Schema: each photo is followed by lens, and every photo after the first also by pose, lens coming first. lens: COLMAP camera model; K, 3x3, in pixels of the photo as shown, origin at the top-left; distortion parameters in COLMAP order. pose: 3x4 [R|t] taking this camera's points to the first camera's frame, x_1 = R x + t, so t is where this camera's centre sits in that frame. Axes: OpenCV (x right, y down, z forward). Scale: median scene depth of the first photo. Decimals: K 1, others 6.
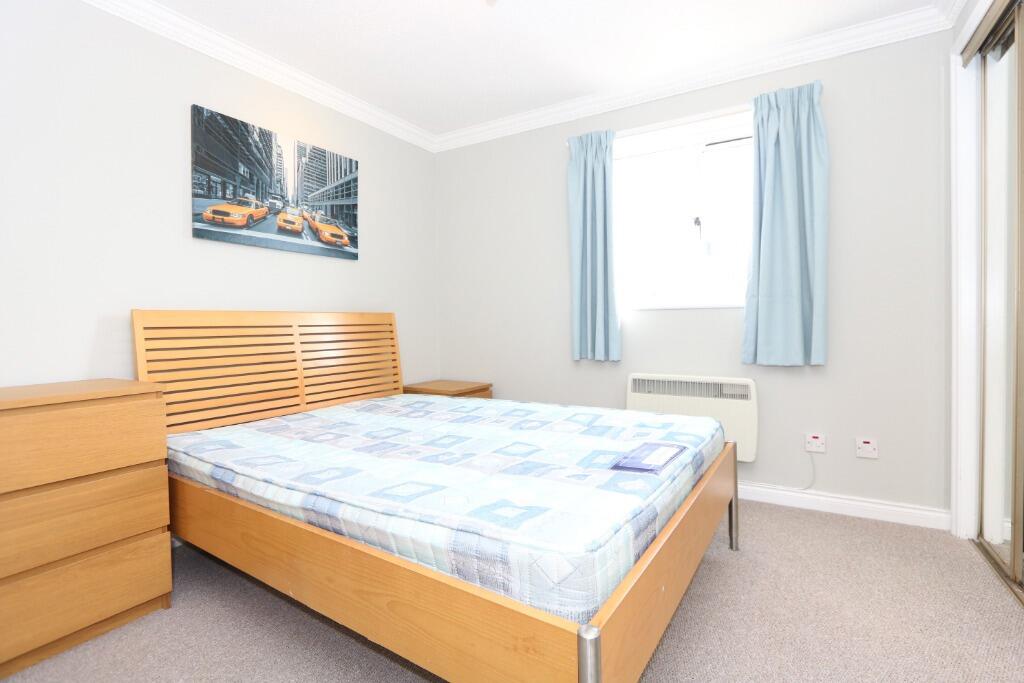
lens RADIAL K [[474.4, 0, 512.0], [0, 474.4, 341.5], [0, 0, 1]] dist [0.001816, 0.000176]
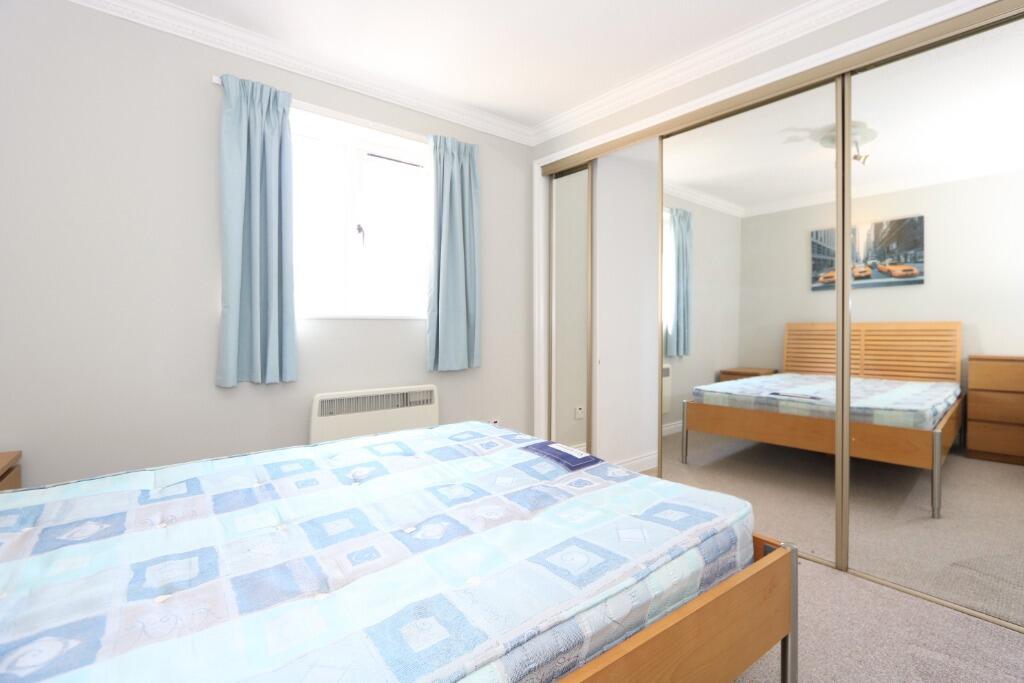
lens RADIAL K [[496.8, 0, 512.0], [0, 496.8, 341.5], [0, 0, 1]] dist [-0.026602, 0.000034]
pose [[0.321143, -0.016398, 0.946889, -0.534114], [0.037634, 0.999281, 0.004542, -0.020135], [-0.946283, 0.034176, 0.321530, 0.451600]]
